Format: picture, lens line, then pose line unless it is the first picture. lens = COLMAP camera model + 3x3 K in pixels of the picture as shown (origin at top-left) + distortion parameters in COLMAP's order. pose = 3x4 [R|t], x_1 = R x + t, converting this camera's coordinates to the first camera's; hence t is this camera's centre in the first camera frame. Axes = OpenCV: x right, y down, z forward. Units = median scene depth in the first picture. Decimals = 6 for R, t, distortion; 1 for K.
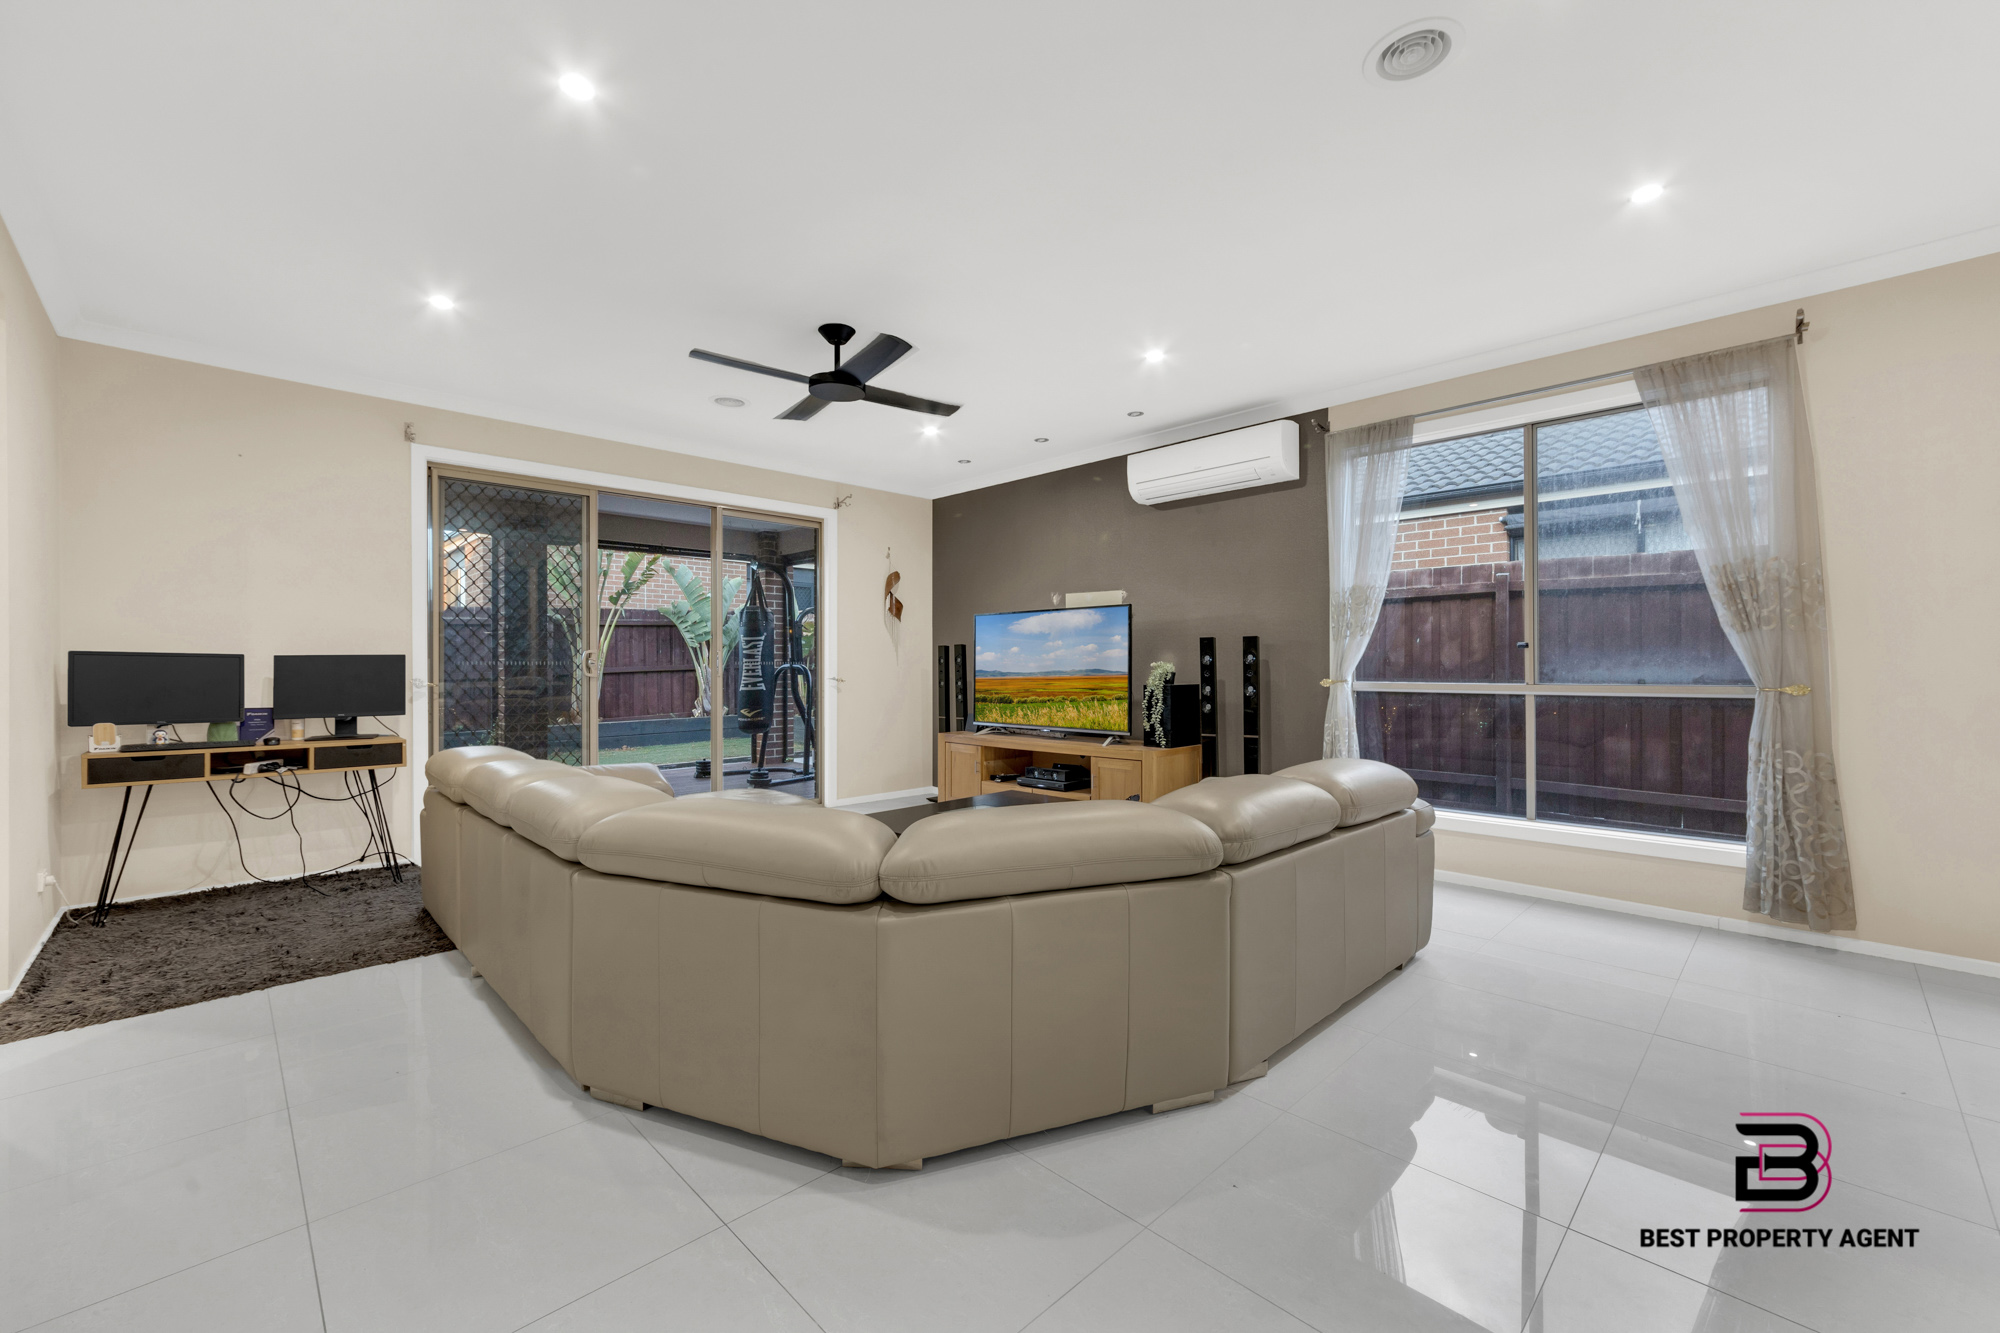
lens RADIAL K [[805.1, 0, 1000.0], [0, 805.1, 666.5], [0, 0, 1]] dist [0.000526, 0.000018]
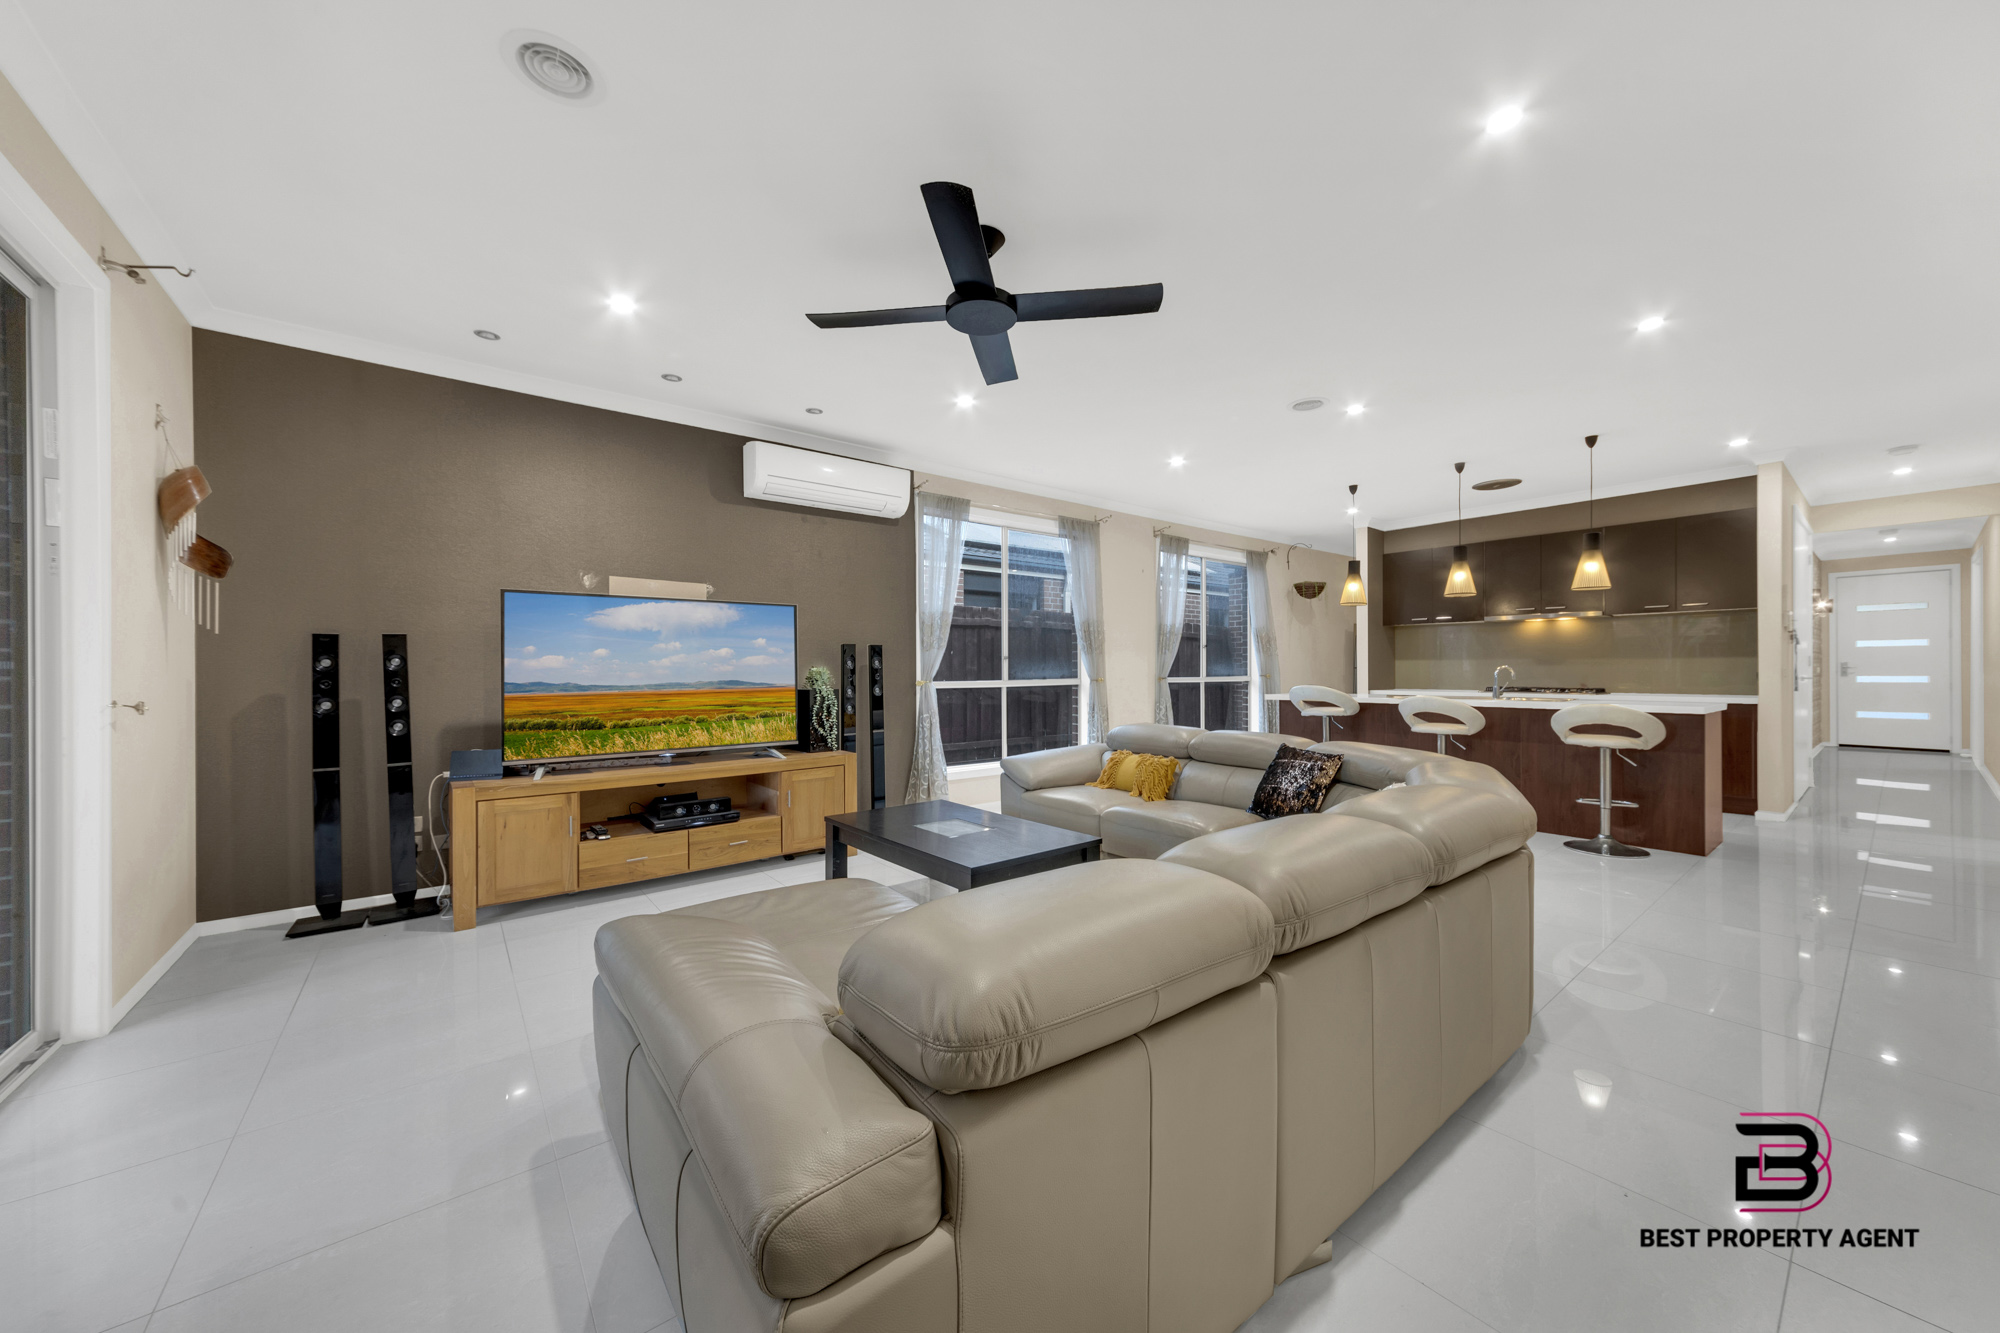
lens RADIAL K [[704.0, 0, 1002.3], [0, 704.0, 672.3], [0, 0, 1]] dist [0.016093, 0.000232]
pose [[0.106222, -0.006696, 0.994320, -0.299951], [0.008172, 0.999949, 0.005861, -0.001695], [-0.994309, 0.007503, 0.106272, 0.317113]]
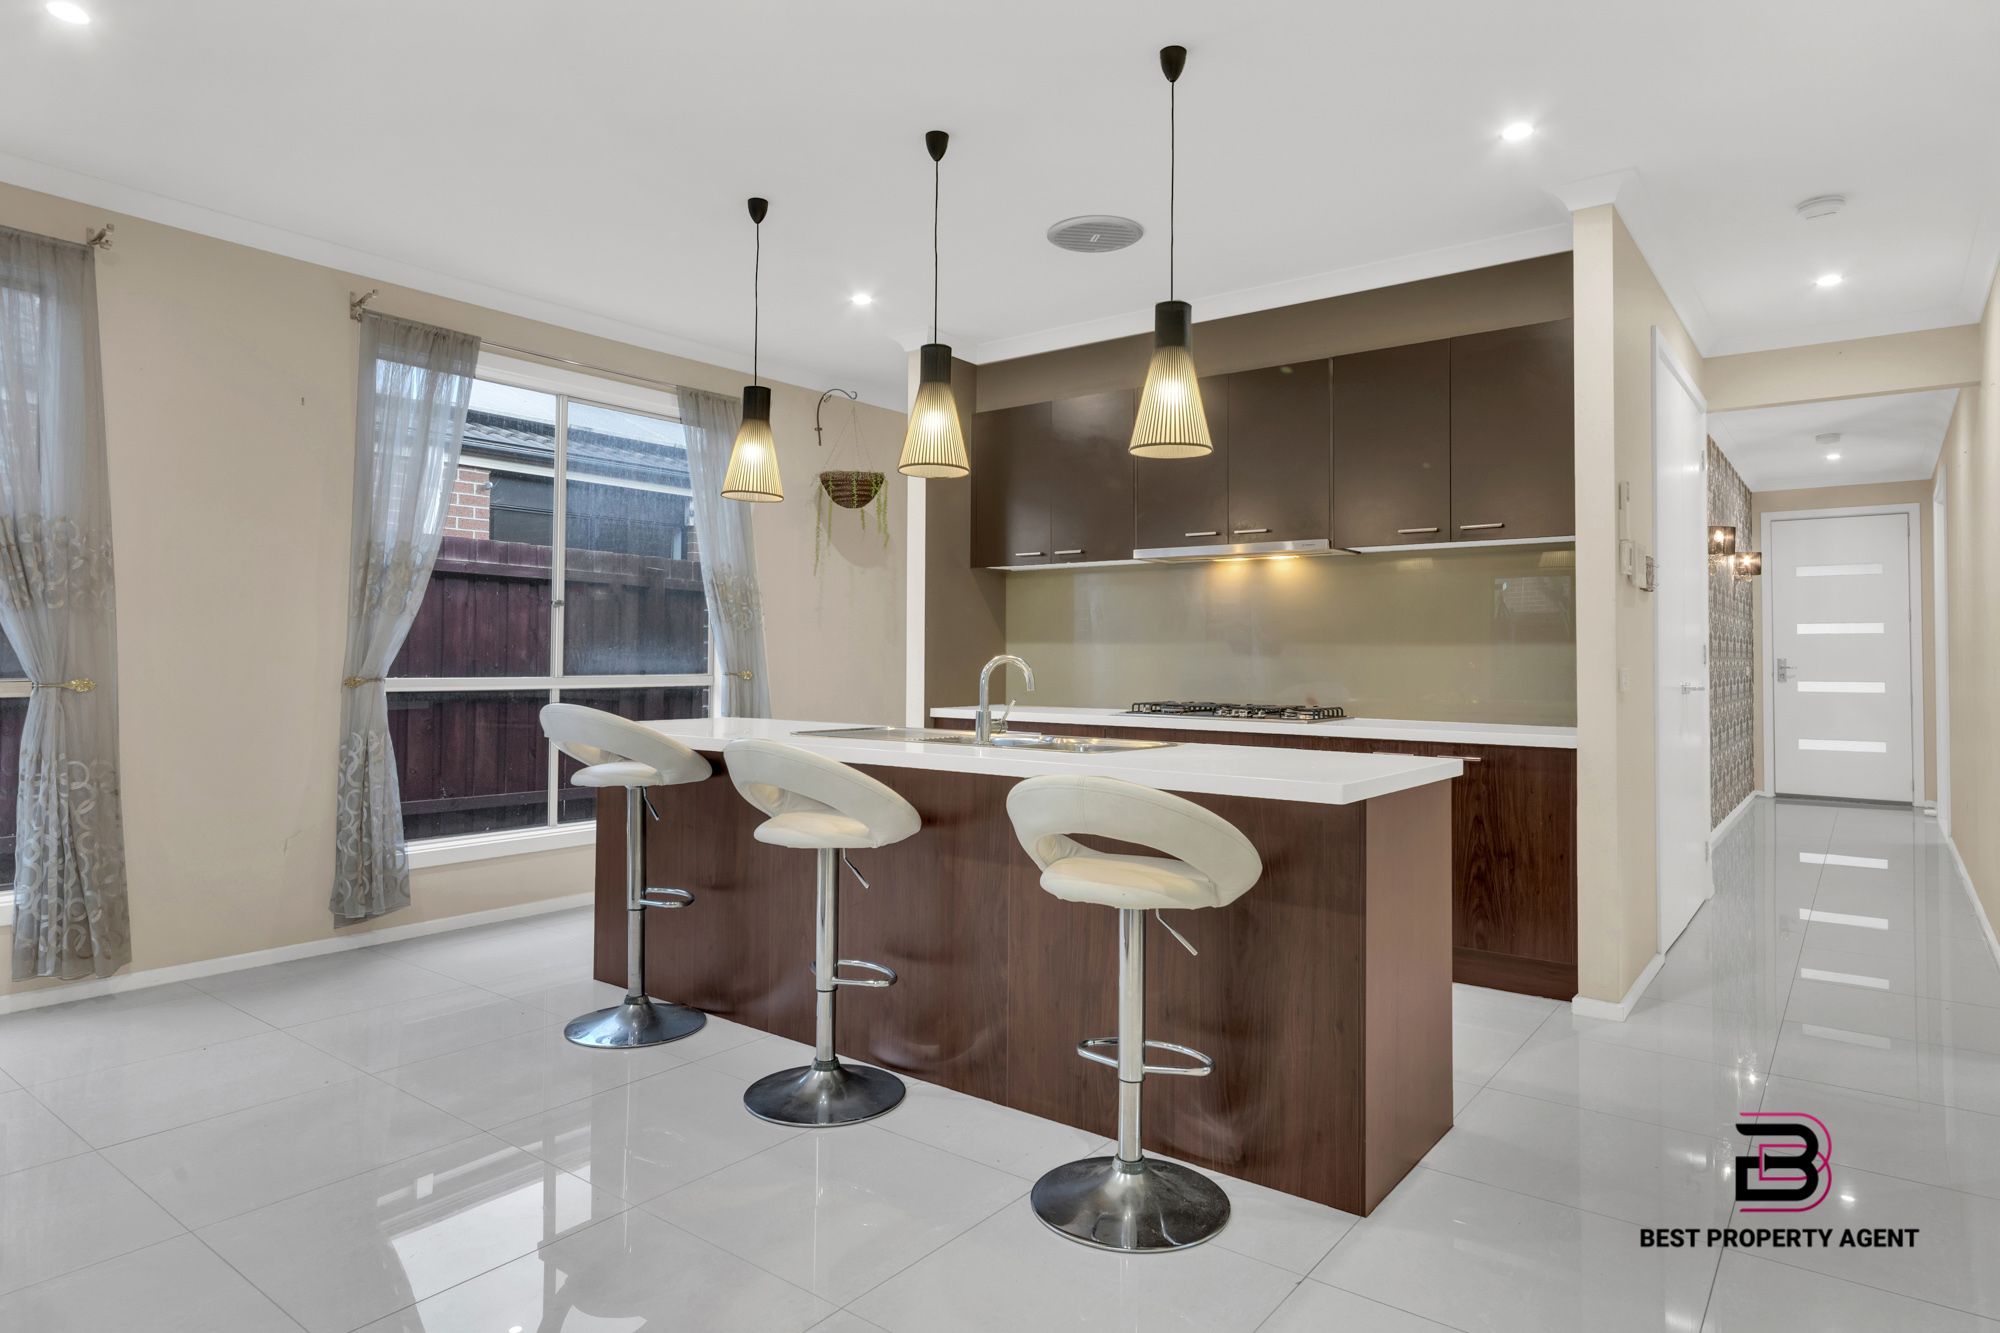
lens RADIAL K [[1136.6, 0, 964.5], [0, 1136.6, 635.5], [0, 0, 1]] dist [-0.000586, -0.001440]
pose [[-0.114773, 0.018710, 0.993216, -0.245826], [-0.003257, 0.999810, -0.019211, -0.001157], [-0.993386, -0.005440, -0.114690, 0.259040]]
